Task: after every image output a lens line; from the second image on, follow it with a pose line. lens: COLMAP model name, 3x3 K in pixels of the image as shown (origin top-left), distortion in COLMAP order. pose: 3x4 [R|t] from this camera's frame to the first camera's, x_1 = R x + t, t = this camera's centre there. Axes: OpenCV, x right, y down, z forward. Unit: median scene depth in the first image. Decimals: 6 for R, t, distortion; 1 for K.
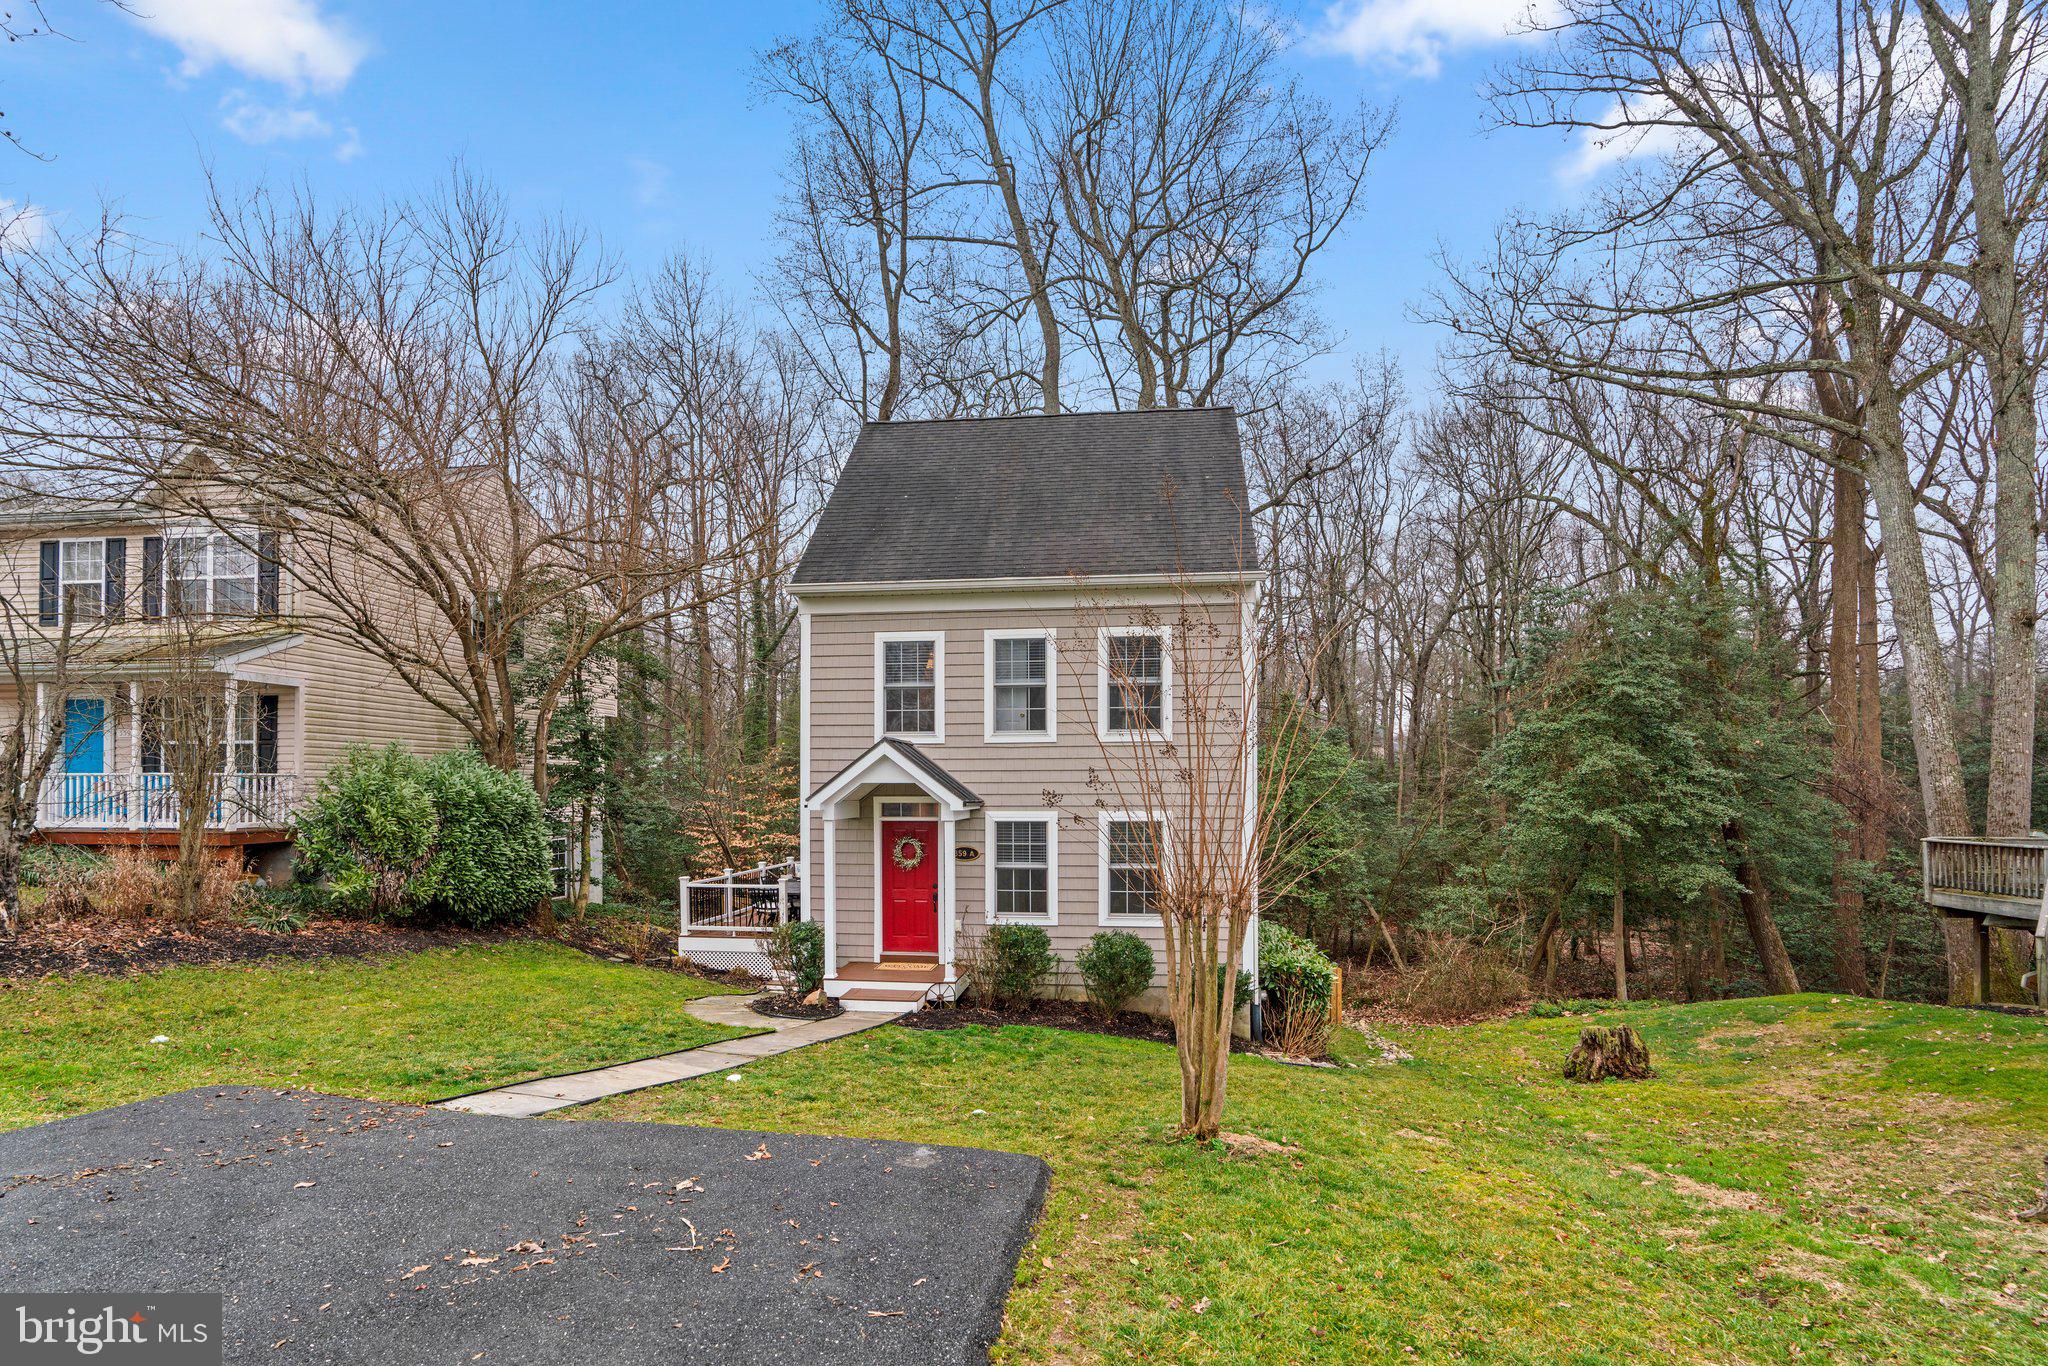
lens RADIAL K [[1009.6, 0, 1017.4], [0, 1009.6, 759.2], [0, 0, 1]] dist [-0.003334, 0.000706]
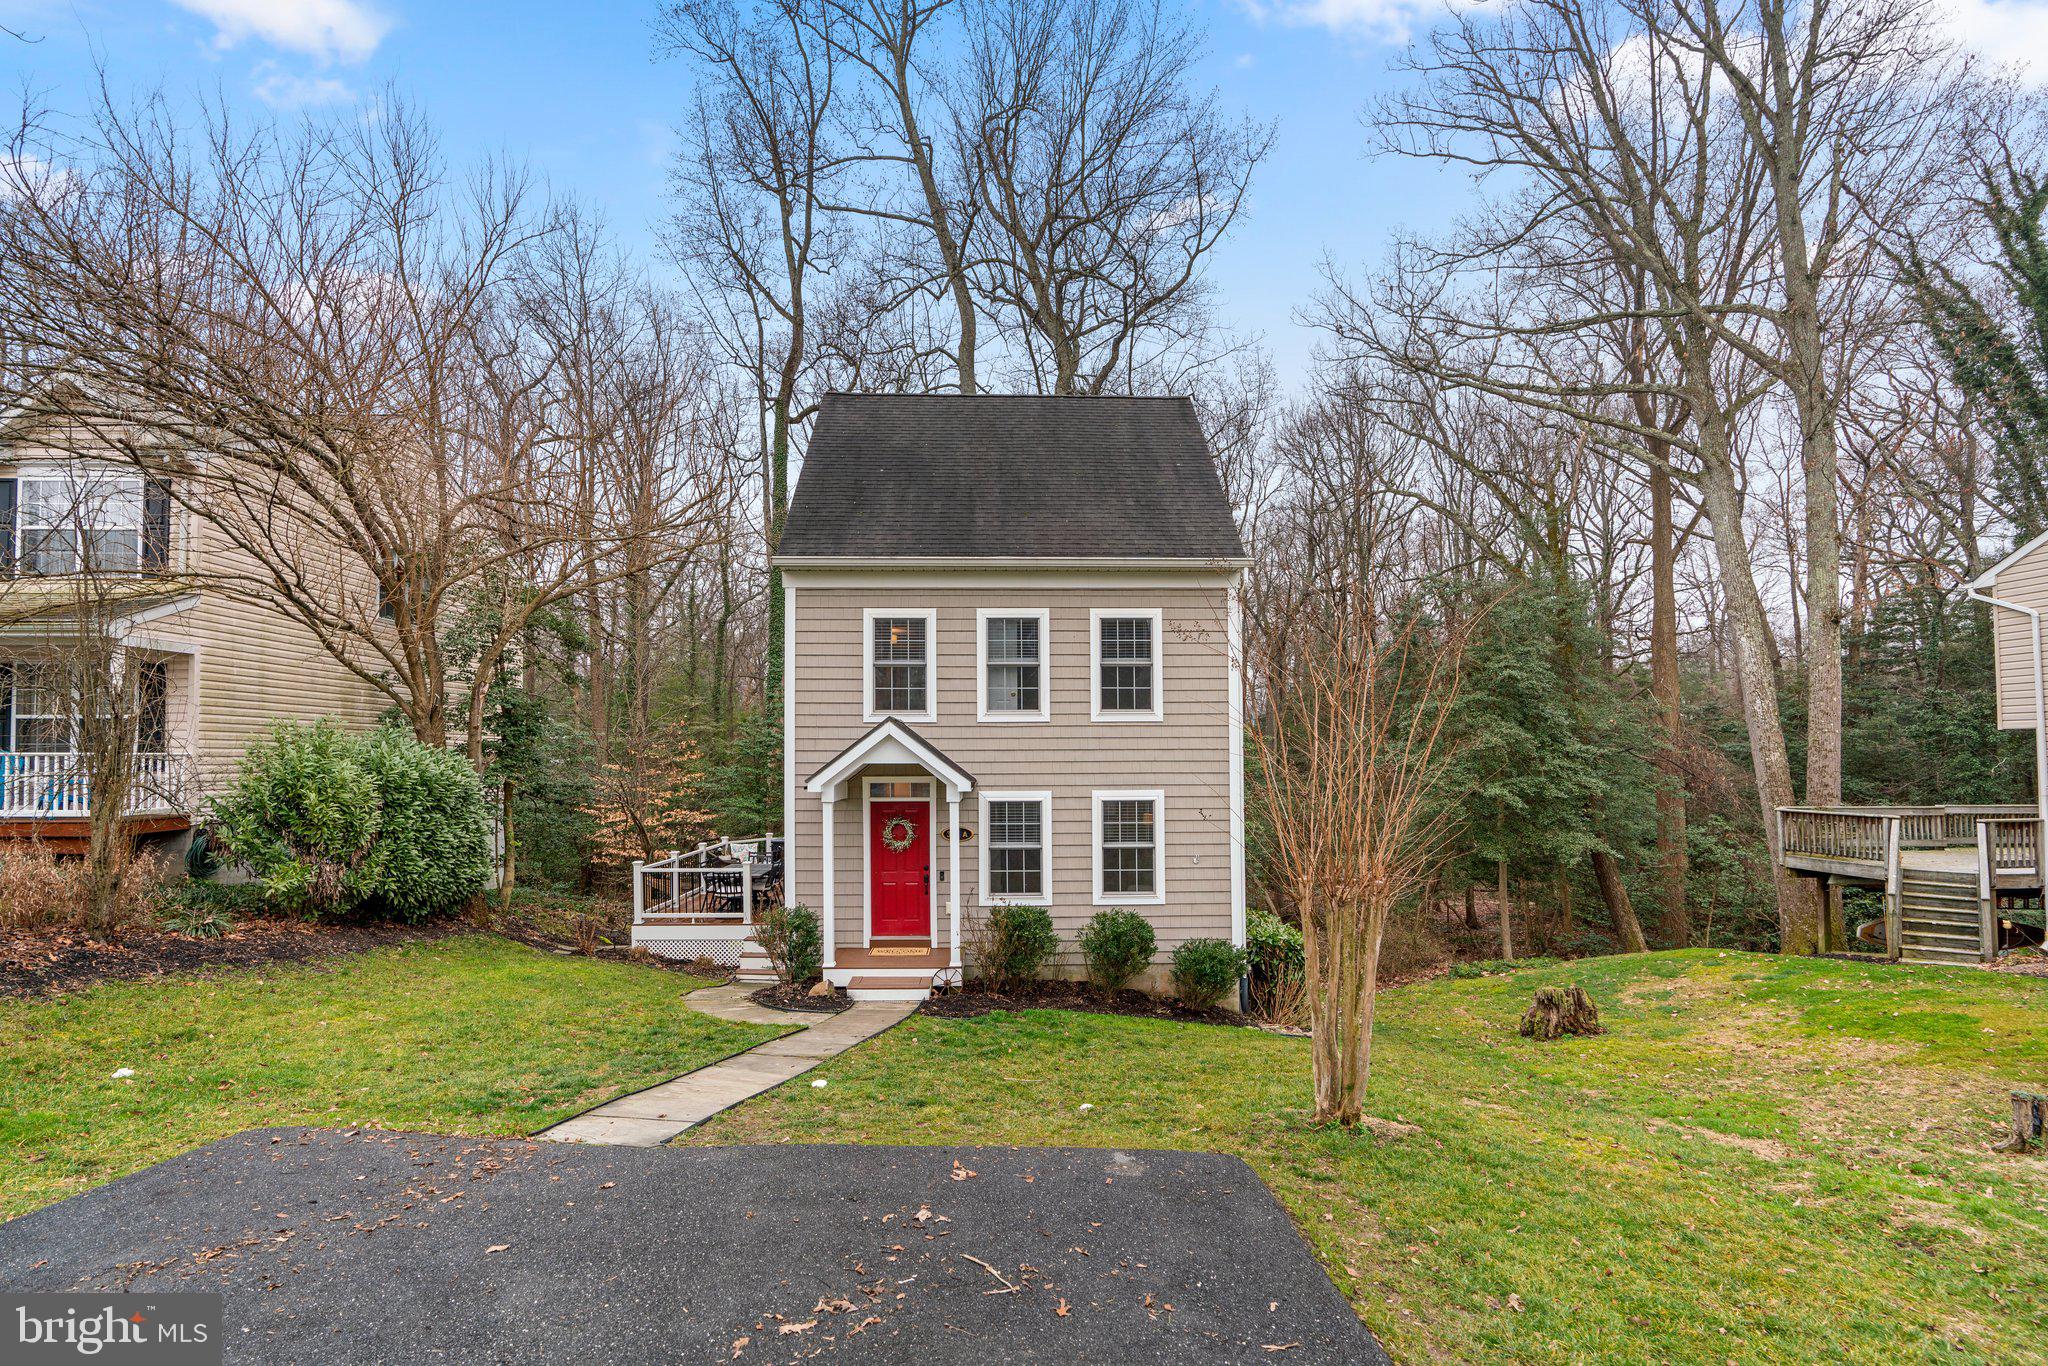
lens RADIAL K [[996.3, 0, 1027.1], [0, 996.3, 709.9], [0, 0, 1]] dist [-0.003042, 0.000930]
pose [[0.987487, 0.006284, 0.157574, -0.138264], [-0.003139, 0.999791, -0.020202, -0.008493], [-0.157668, 0.019454, 0.987300, 0.026285]]
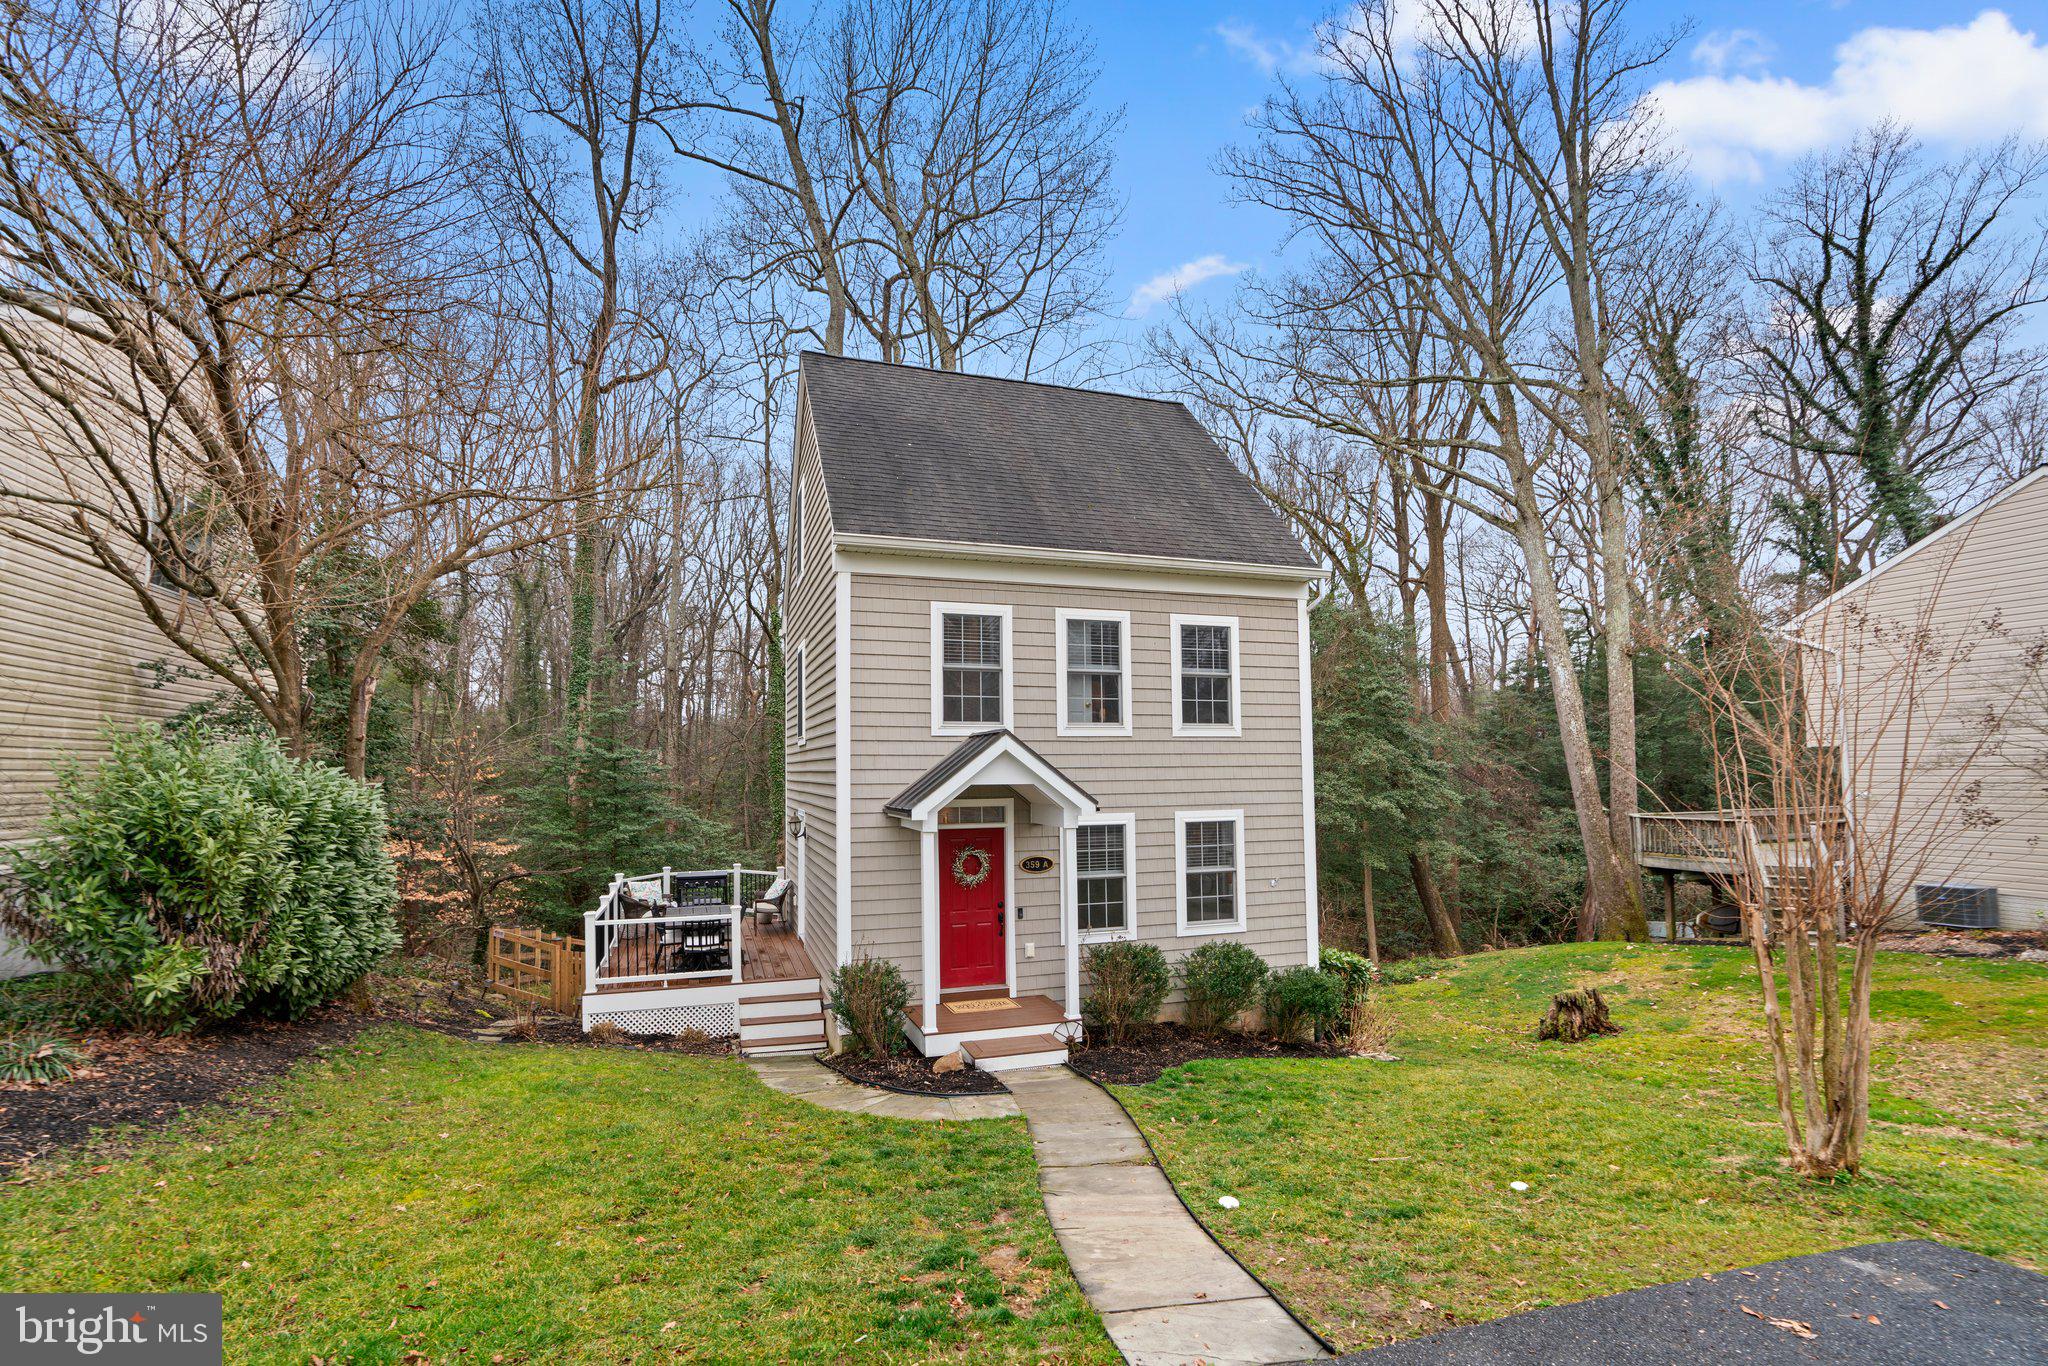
lens RADIAL K [[981.3, 0, 1058.3], [0, 981.3, 709.2], [0, 0, 1]] dist [-0.001982, -0.000086]
pose [[0.891352, 0.022303, 0.452762, -0.416298], [-0.005445, 0.999244, -0.038503, -0.006709], [-0.453278, 0.031855, 0.890800, 0.241186]]
